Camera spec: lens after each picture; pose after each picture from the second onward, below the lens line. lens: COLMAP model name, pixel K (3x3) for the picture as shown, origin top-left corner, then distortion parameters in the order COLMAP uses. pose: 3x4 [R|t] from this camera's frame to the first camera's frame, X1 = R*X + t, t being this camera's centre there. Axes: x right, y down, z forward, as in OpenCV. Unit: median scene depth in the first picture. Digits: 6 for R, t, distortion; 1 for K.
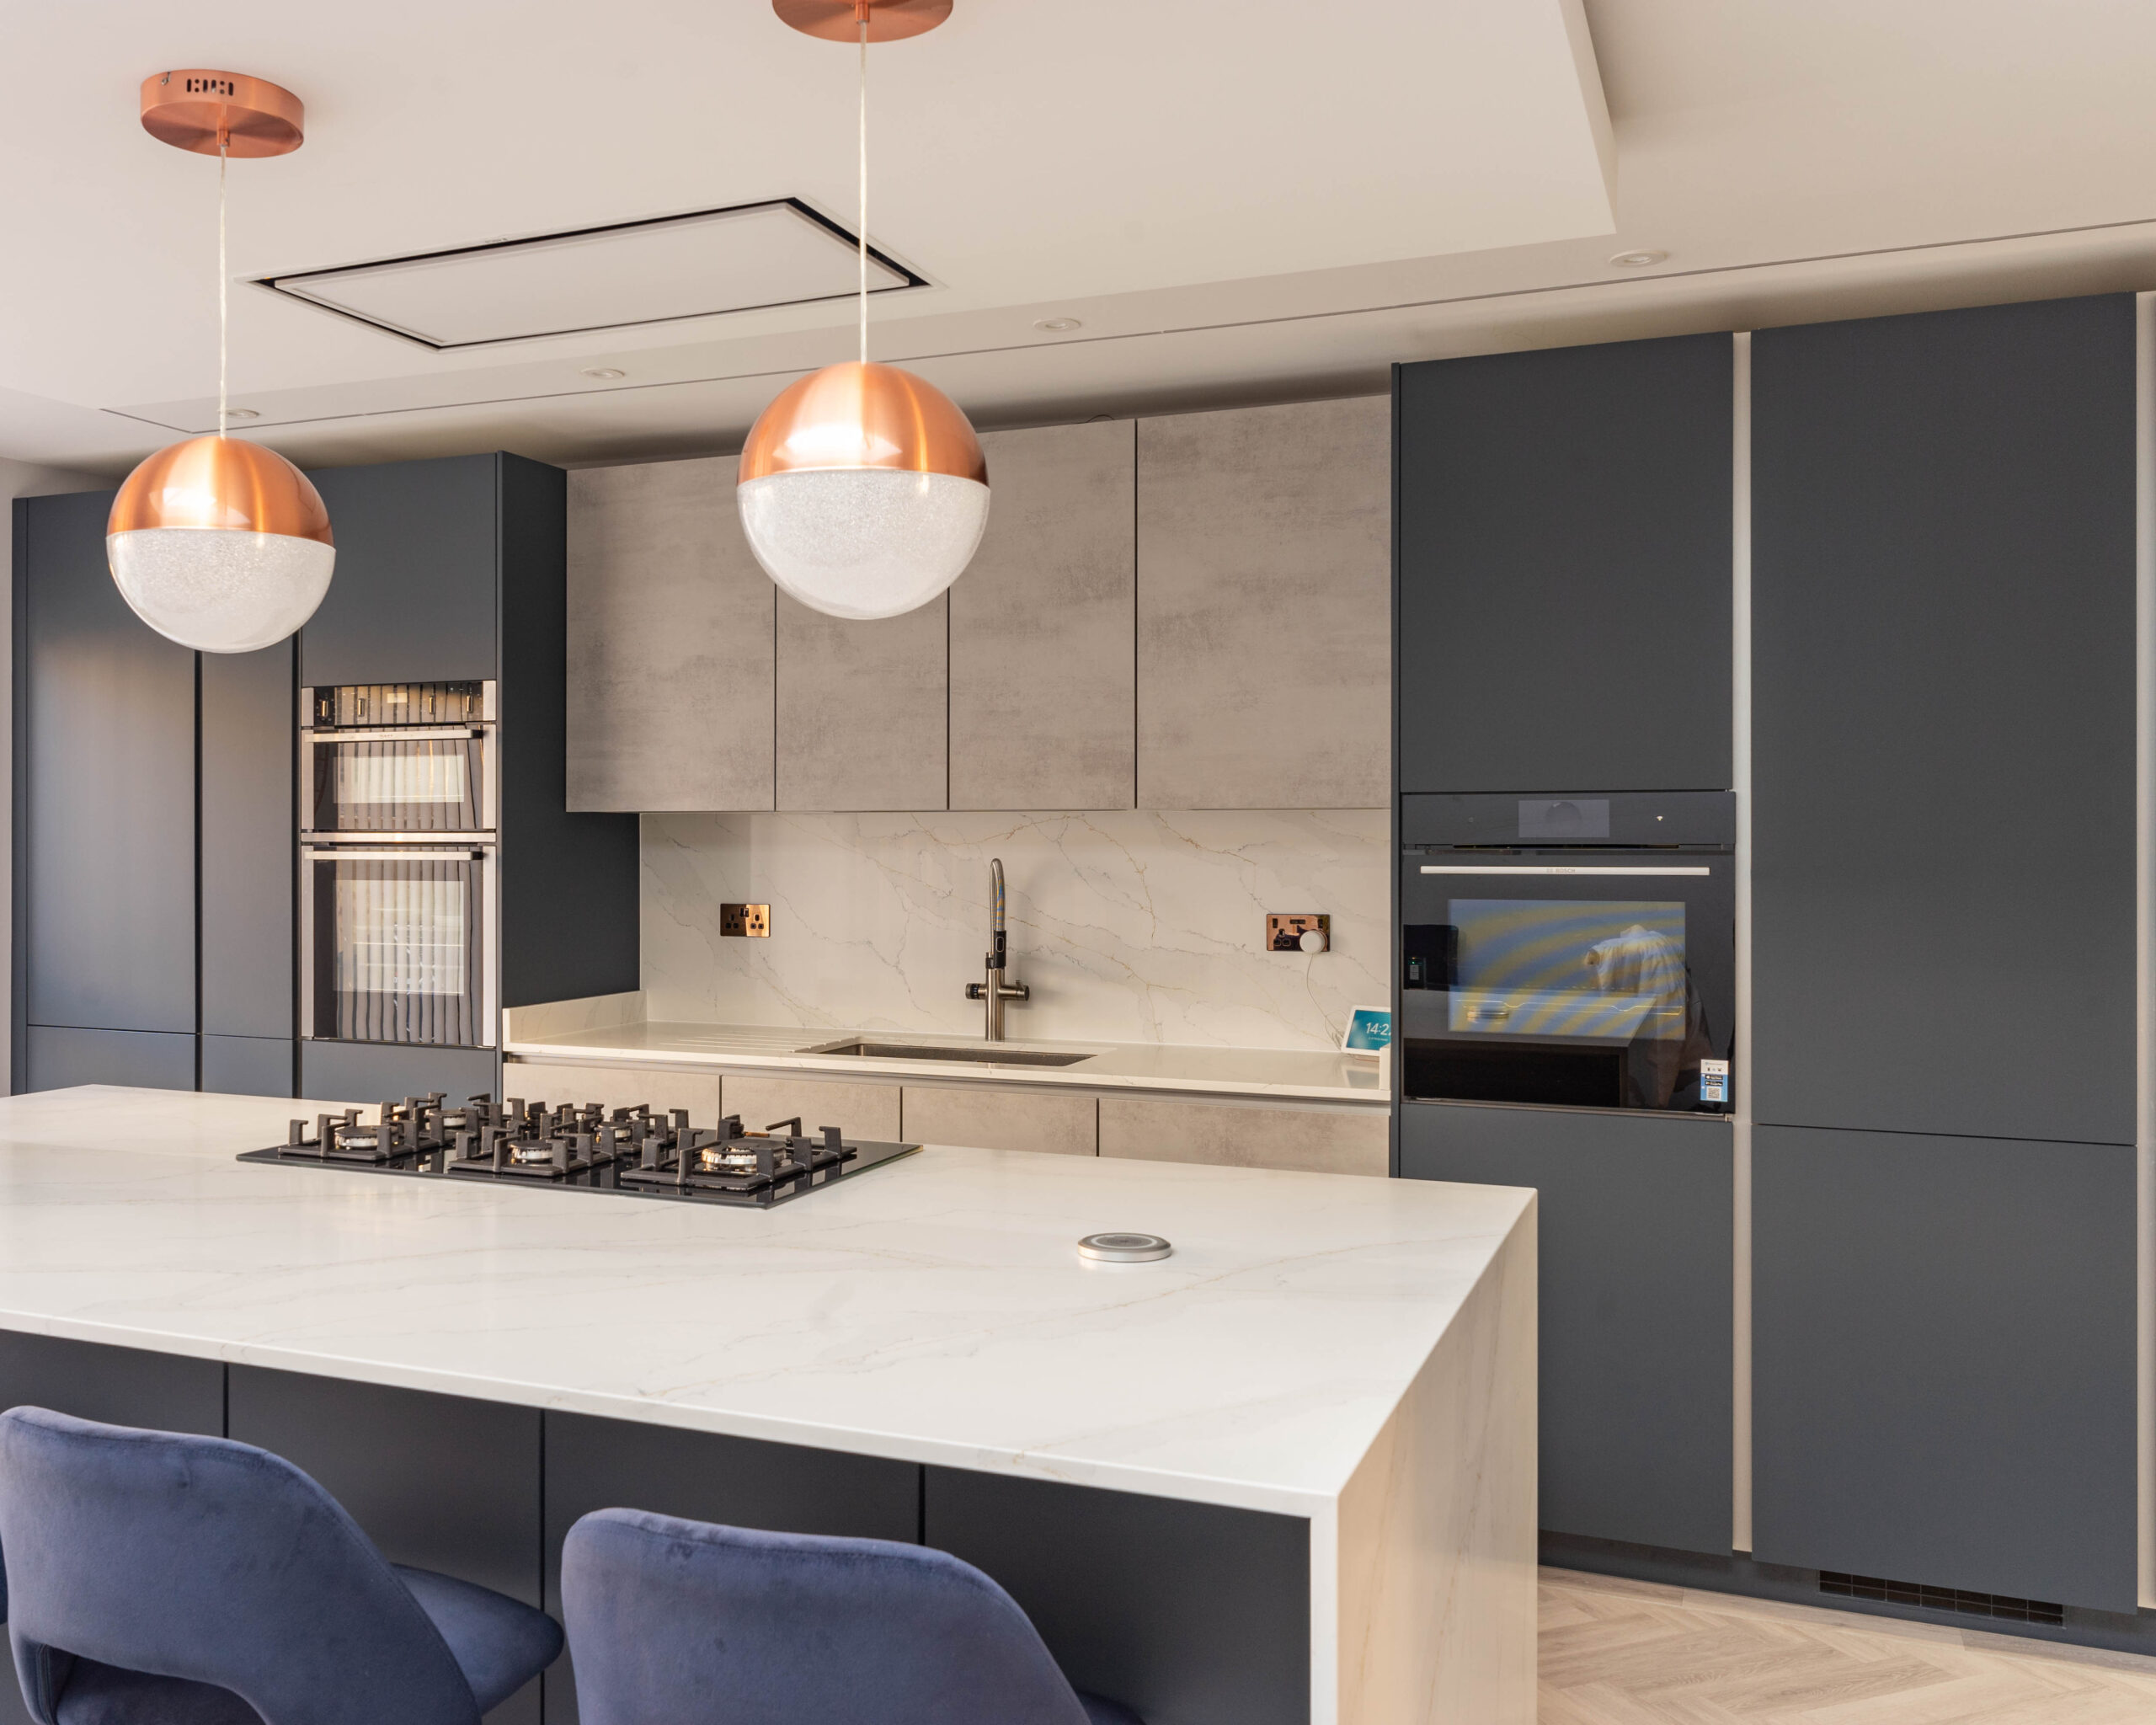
lens RADIAL K [[1810.1, 0, 993.4], [0, 1810.1, 842.0], [0, 0, 1]] dist [0.006941, -0.012352]
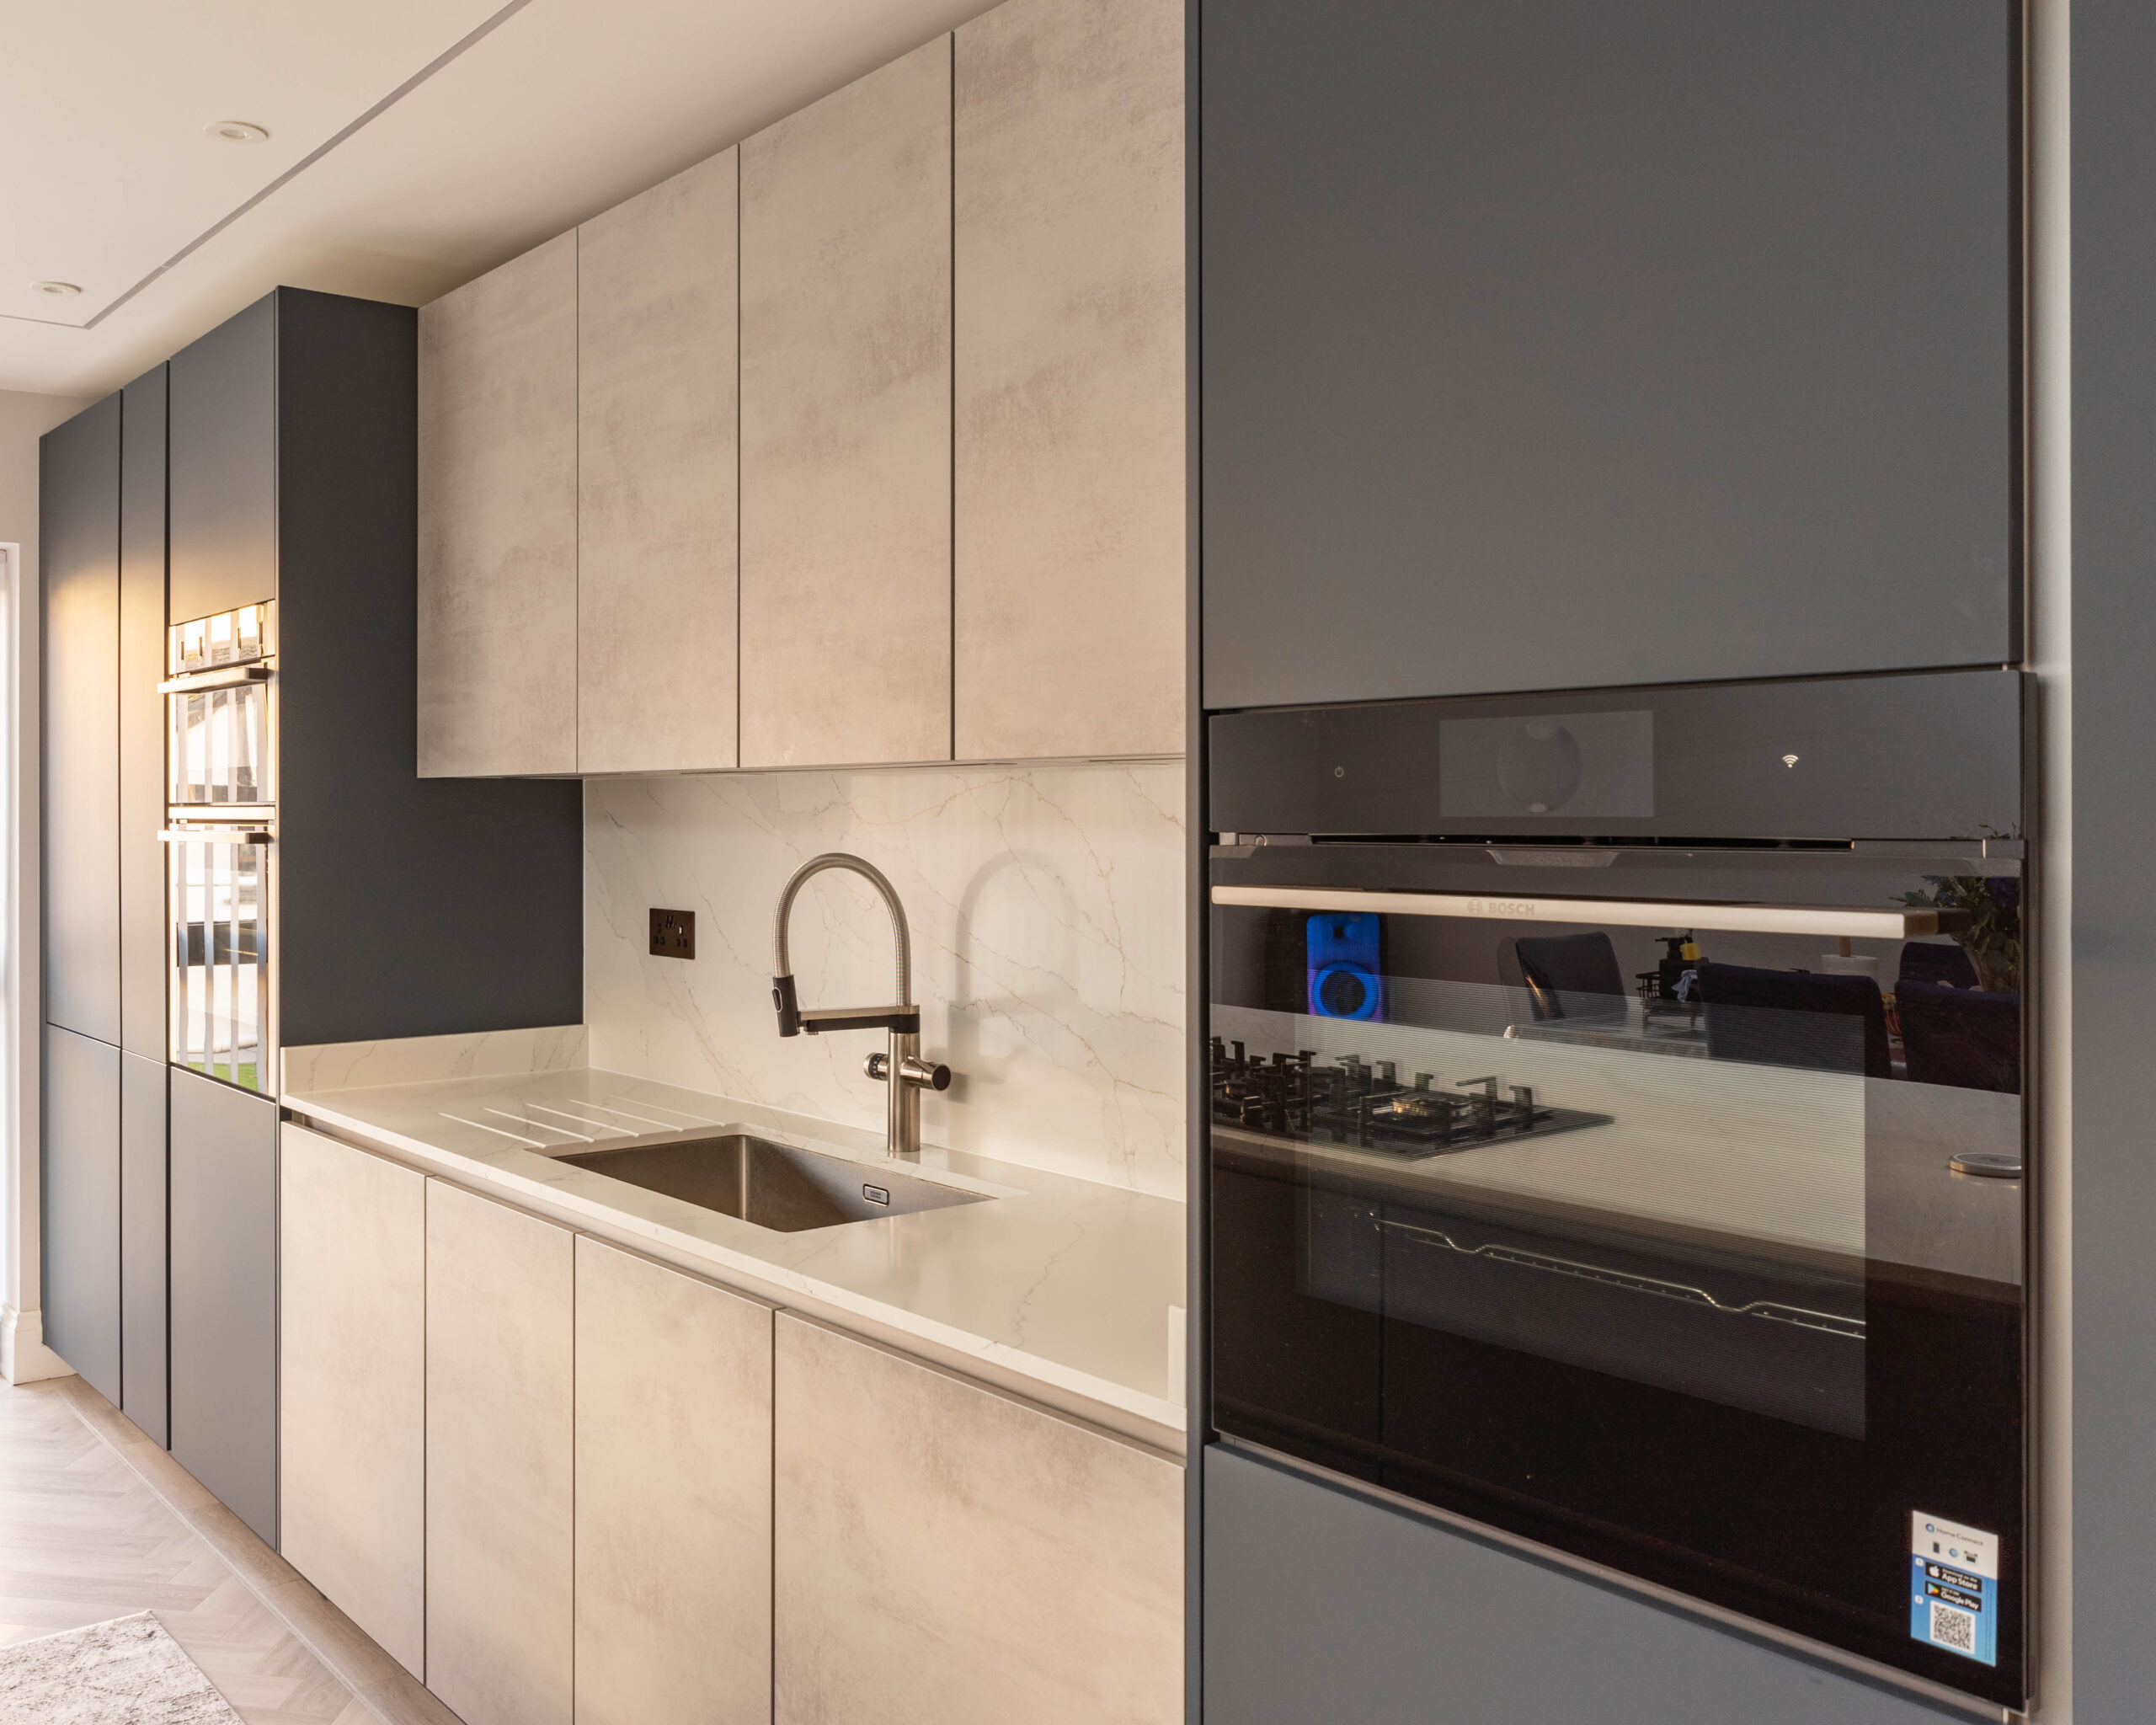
lens RADIAL K [[1823.3, 0, 857.1], [0, 1823.3, 810.7], [0, 0, 1]] dist [-0.005260, -0.006861]
pose [[0.861646, 0.000015, -0.507510, 0.318837], [-0.001304, 0.999997, -0.002183, -0.002347], [0.507508, 0.002542, 0.861643, 0.509908]]
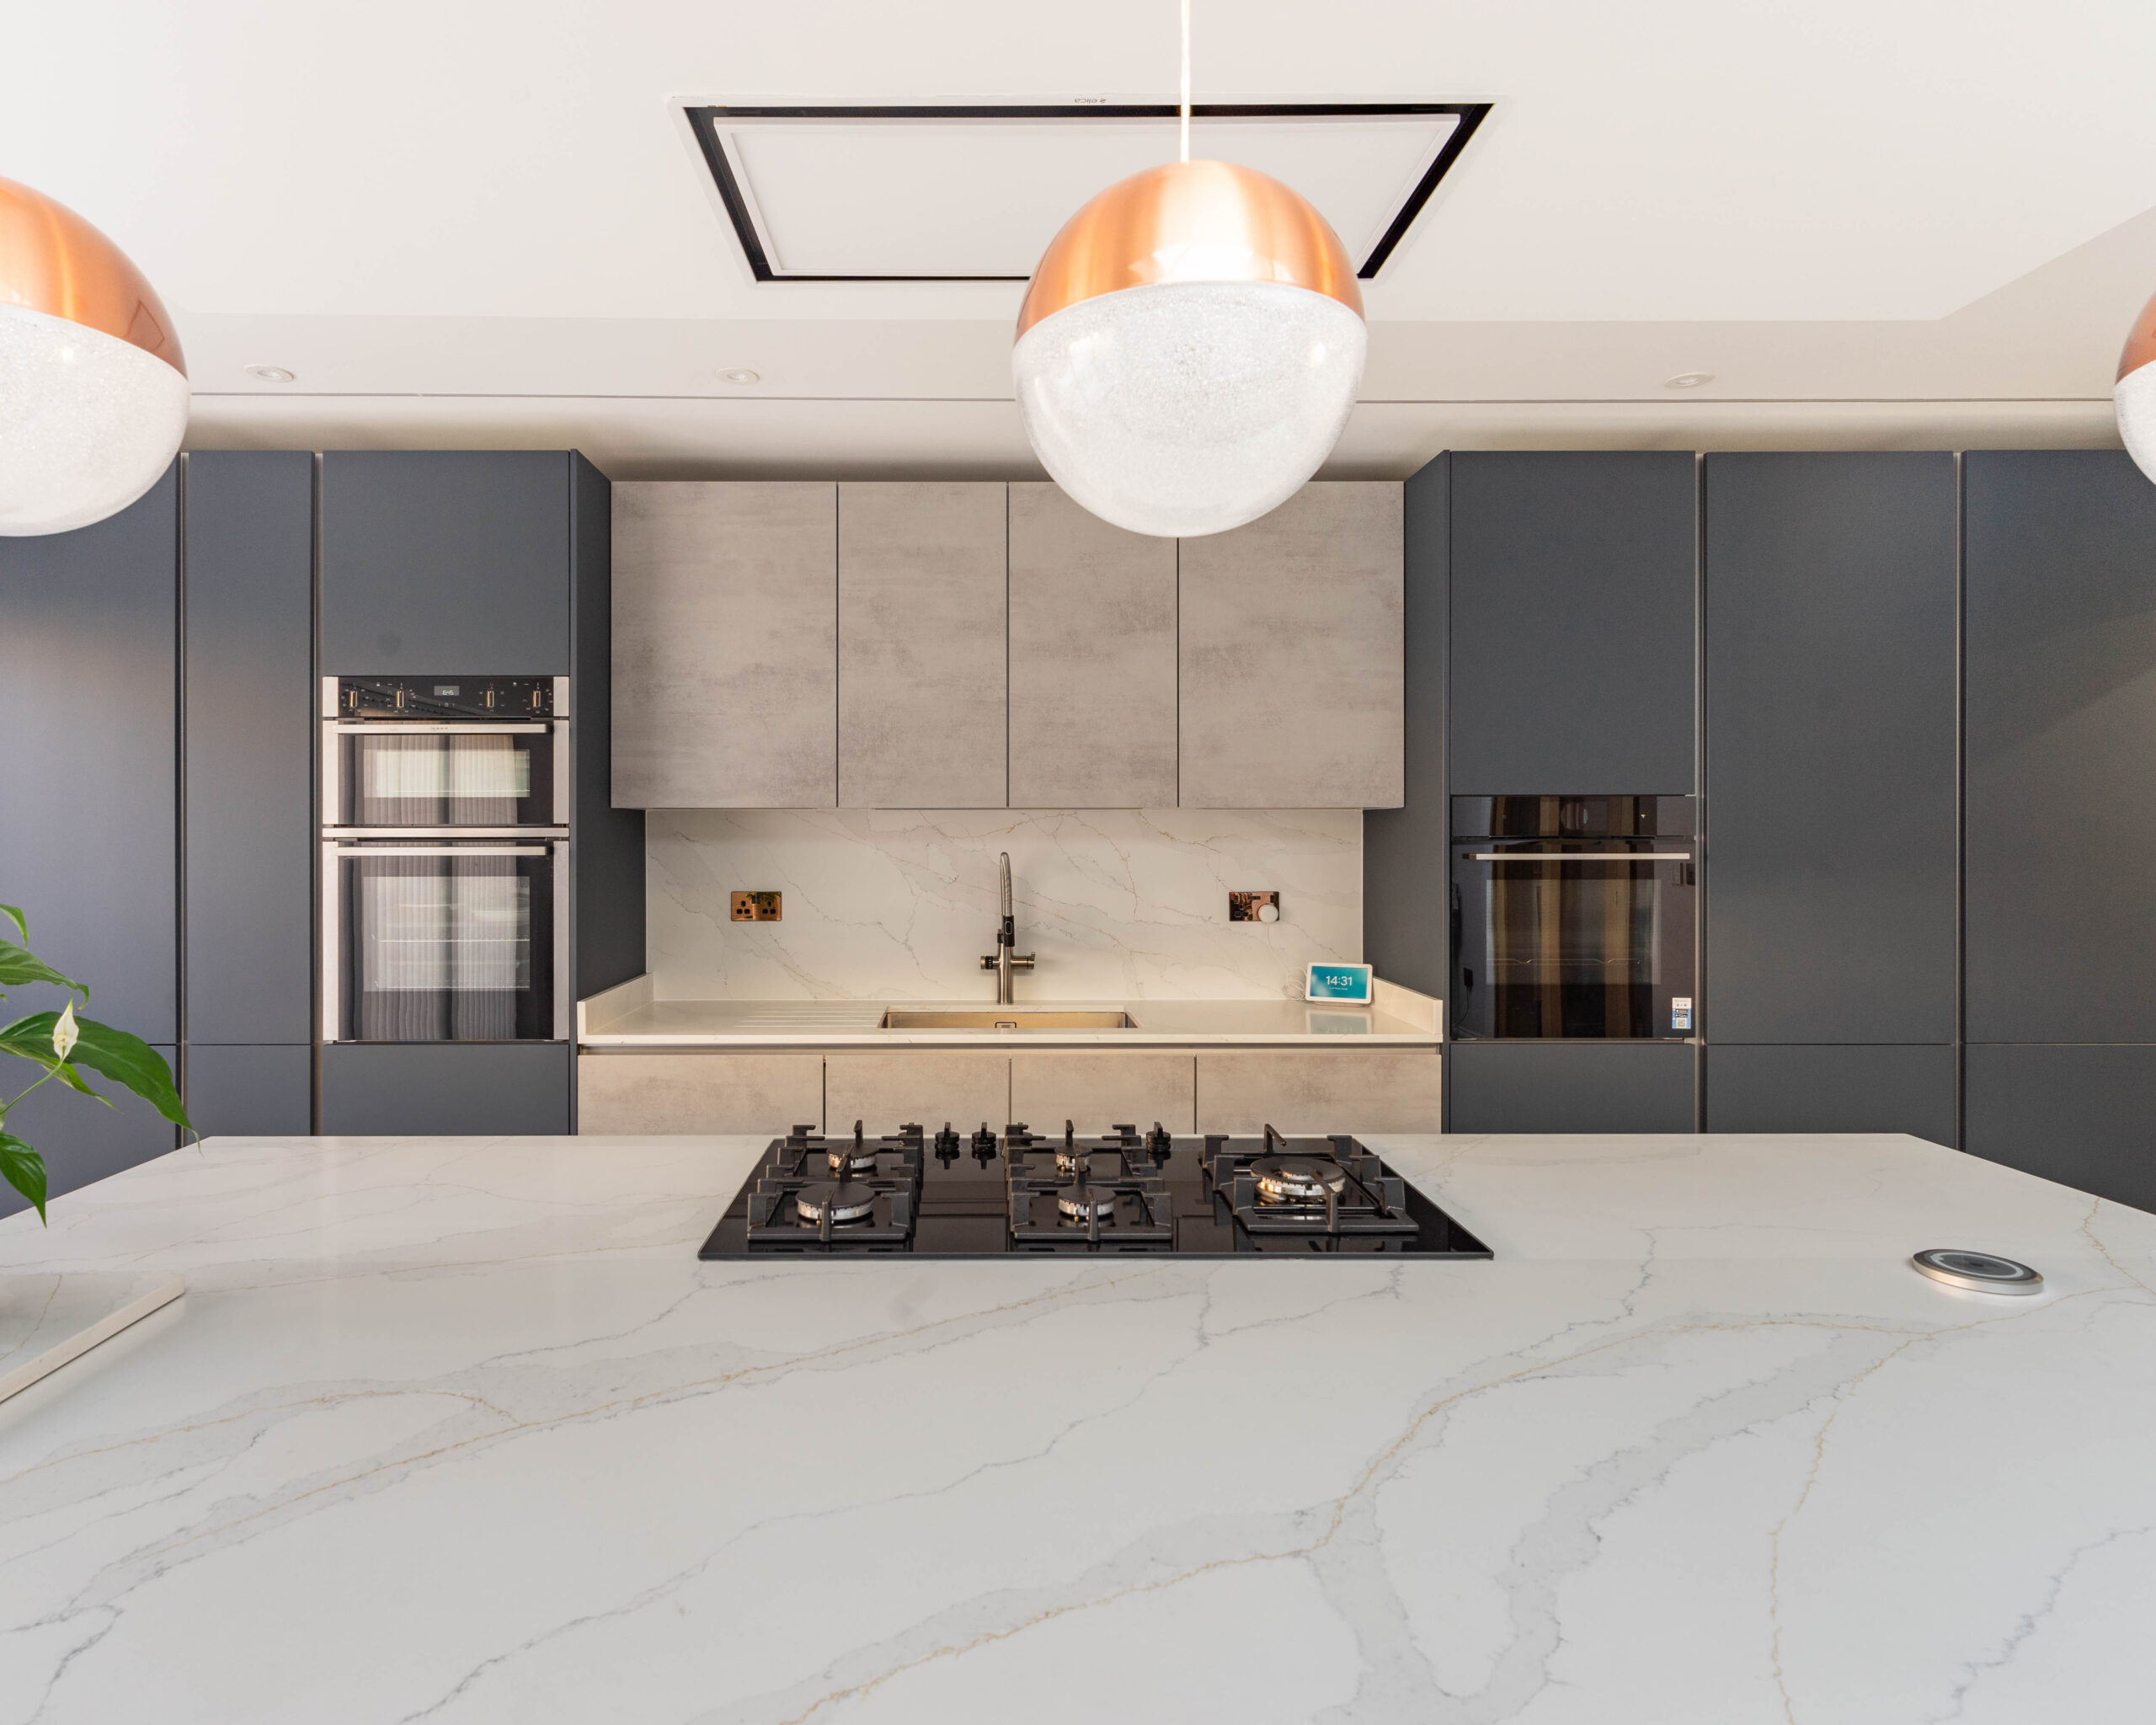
lens RADIAL K [[1140.6, 0, 998.6], [0, 1140.6, 834.4], [0, 0, 1]] dist [-0.000279, 0.000145]
pose [[0.922996, -0.002542, 0.384802, -0.313801], [0.002478, 0.999997, 0.000664, -0.001279], [-0.384803, 0.000341, 0.922999, 0.339777]]
